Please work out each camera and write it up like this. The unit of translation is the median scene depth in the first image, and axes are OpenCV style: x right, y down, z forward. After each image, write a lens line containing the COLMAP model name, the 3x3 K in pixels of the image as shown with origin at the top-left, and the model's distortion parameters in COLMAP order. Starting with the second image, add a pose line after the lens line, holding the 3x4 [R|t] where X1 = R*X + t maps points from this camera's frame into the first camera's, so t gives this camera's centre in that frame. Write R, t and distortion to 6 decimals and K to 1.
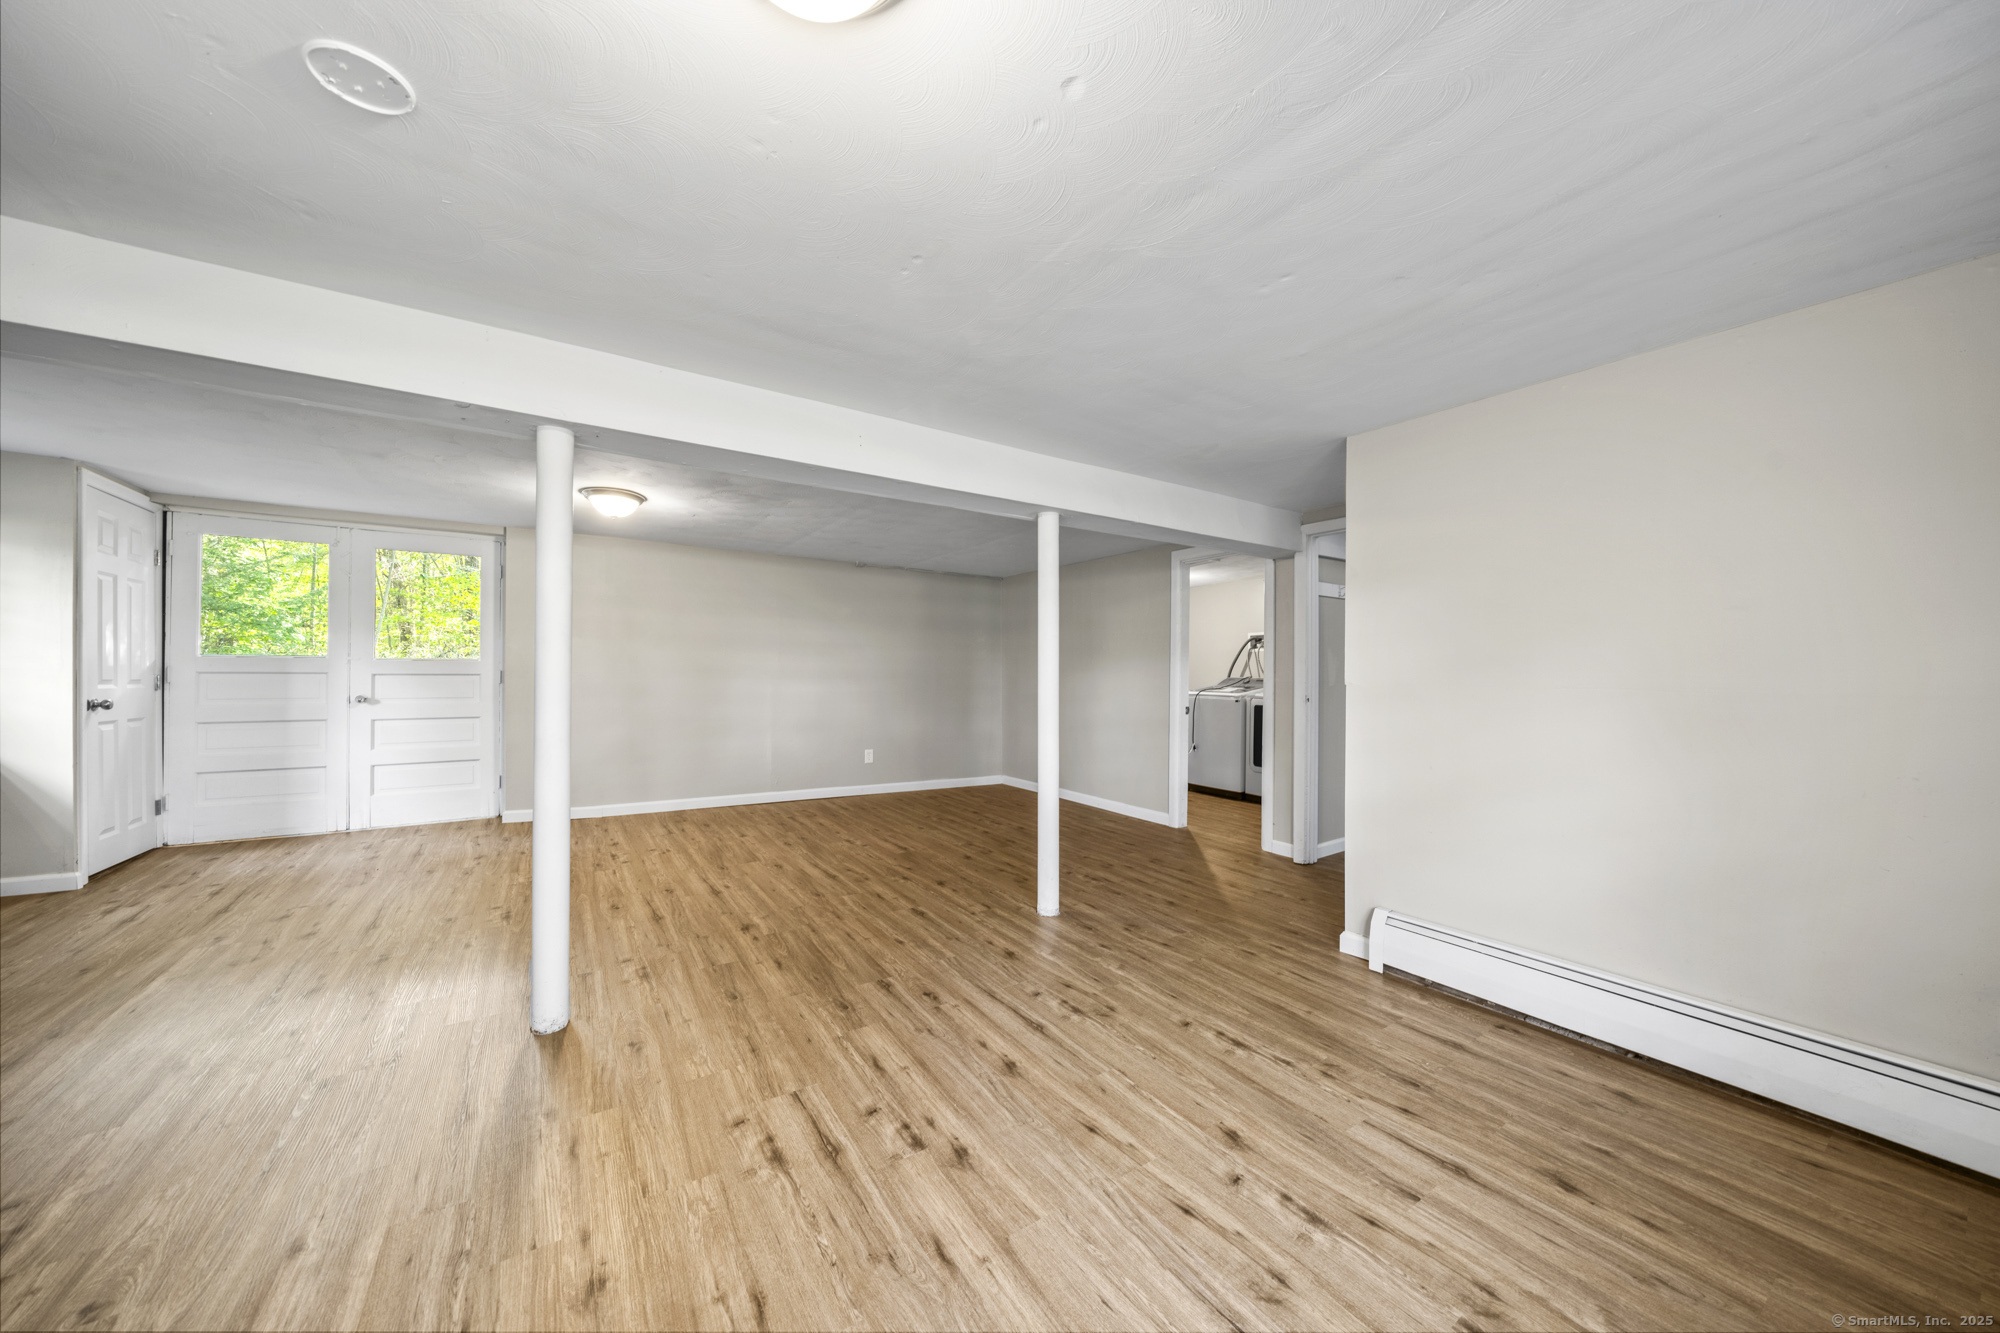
lens RADIAL K [[677.6, 0, 1010.3], [0, 677.6, 681.0], [0, 0, 1]] dist [-0.001507, 0.000089]
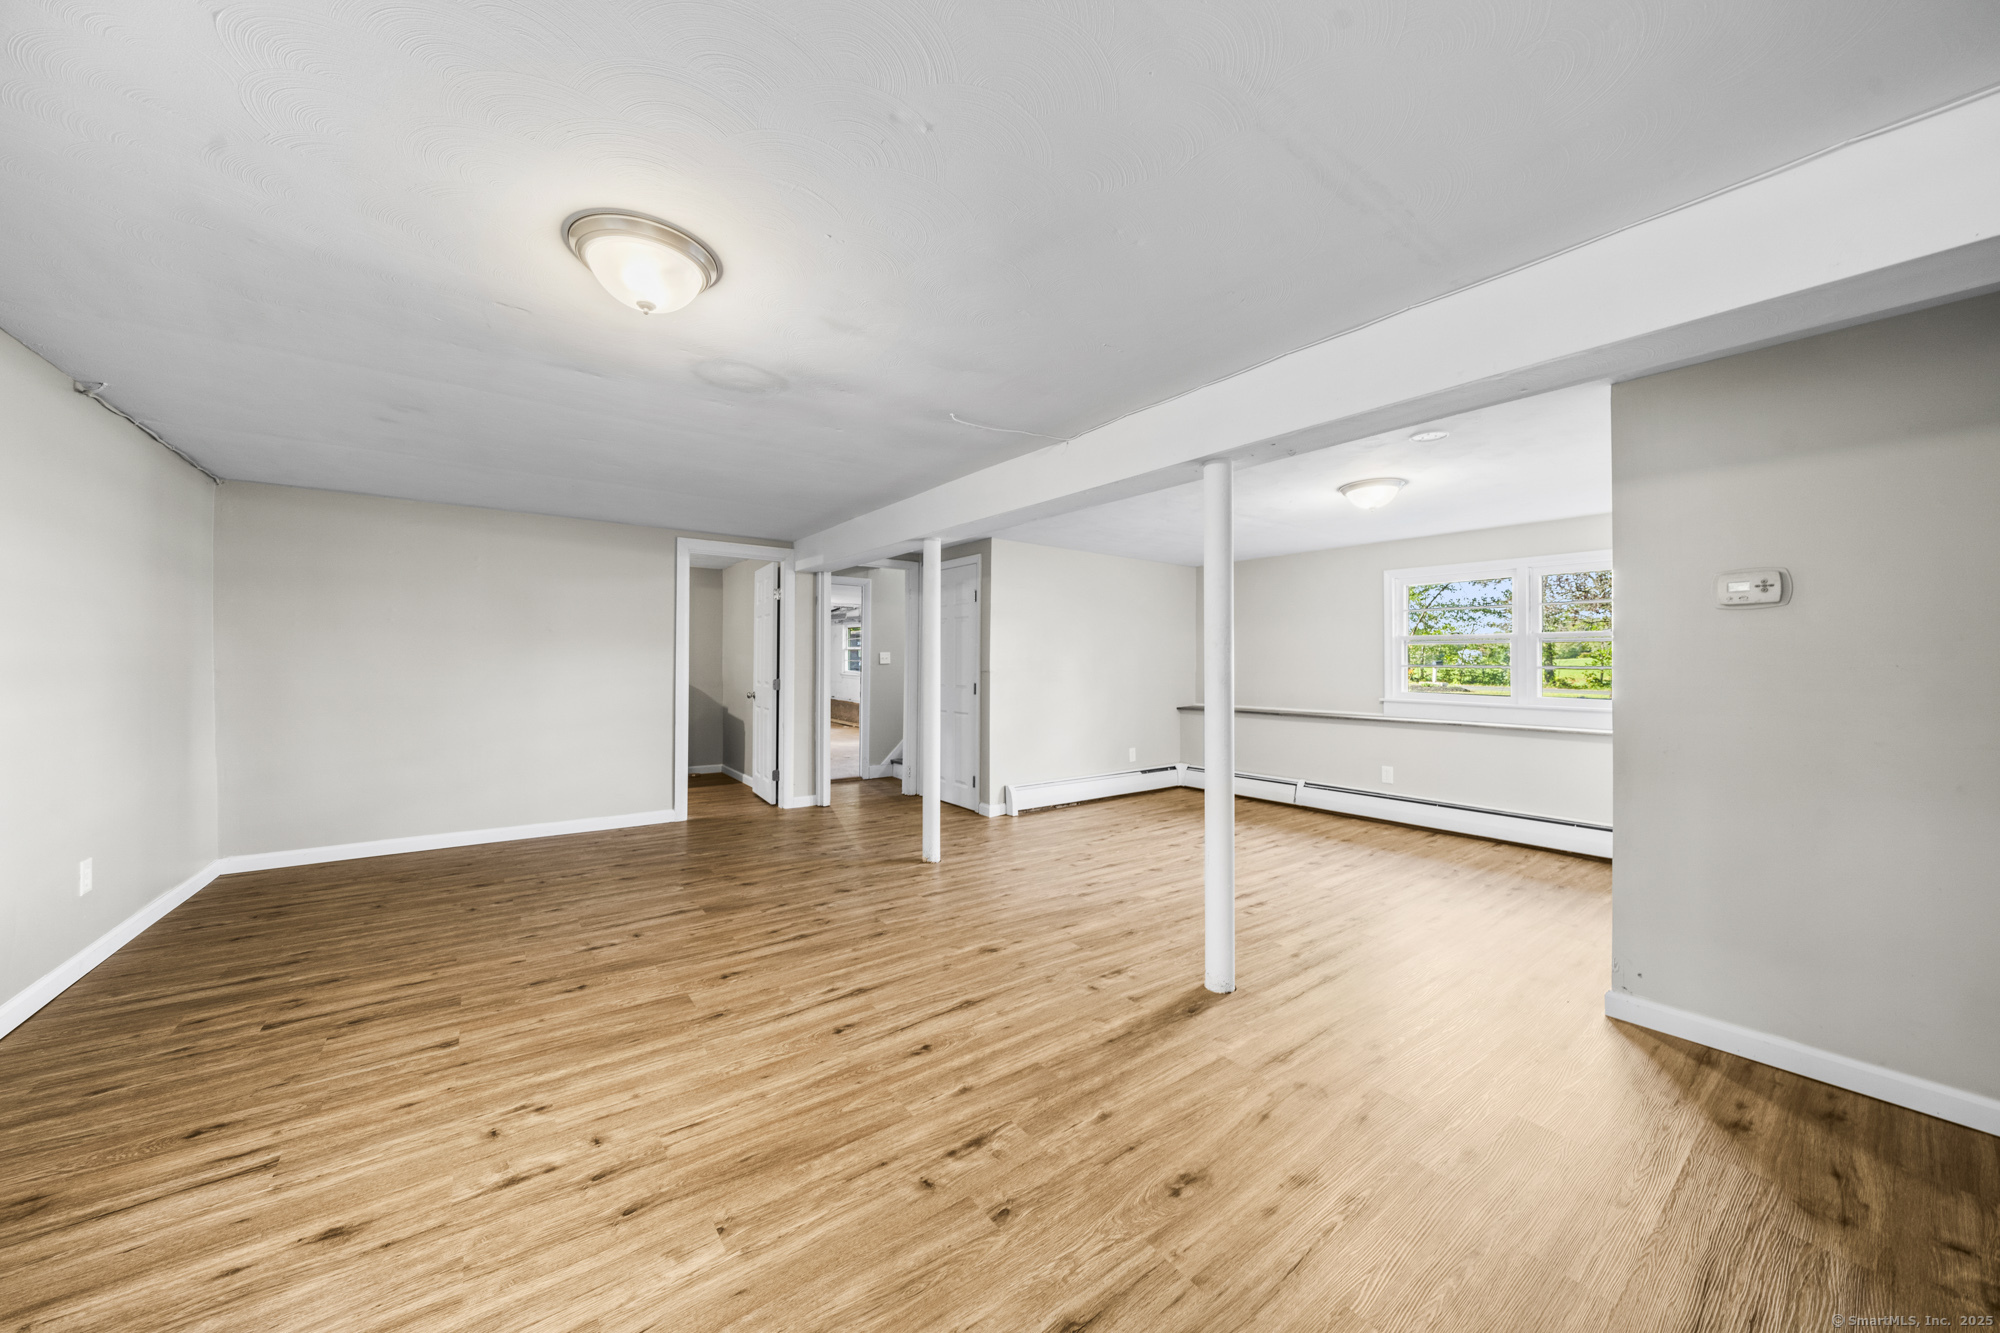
lens RADIAL K [[677.6, 0, 1010.3], [0, 677.6, 681.0], [0, 0, 1]] dist [-0.001507, 0.000089]
pose [[-0.053398, -0.033009, 0.998028, -1.108722], [0.002448, 0.999446, 0.033187, -0.019440], [-0.998570, 0.004215, -0.053287, 0.885922]]
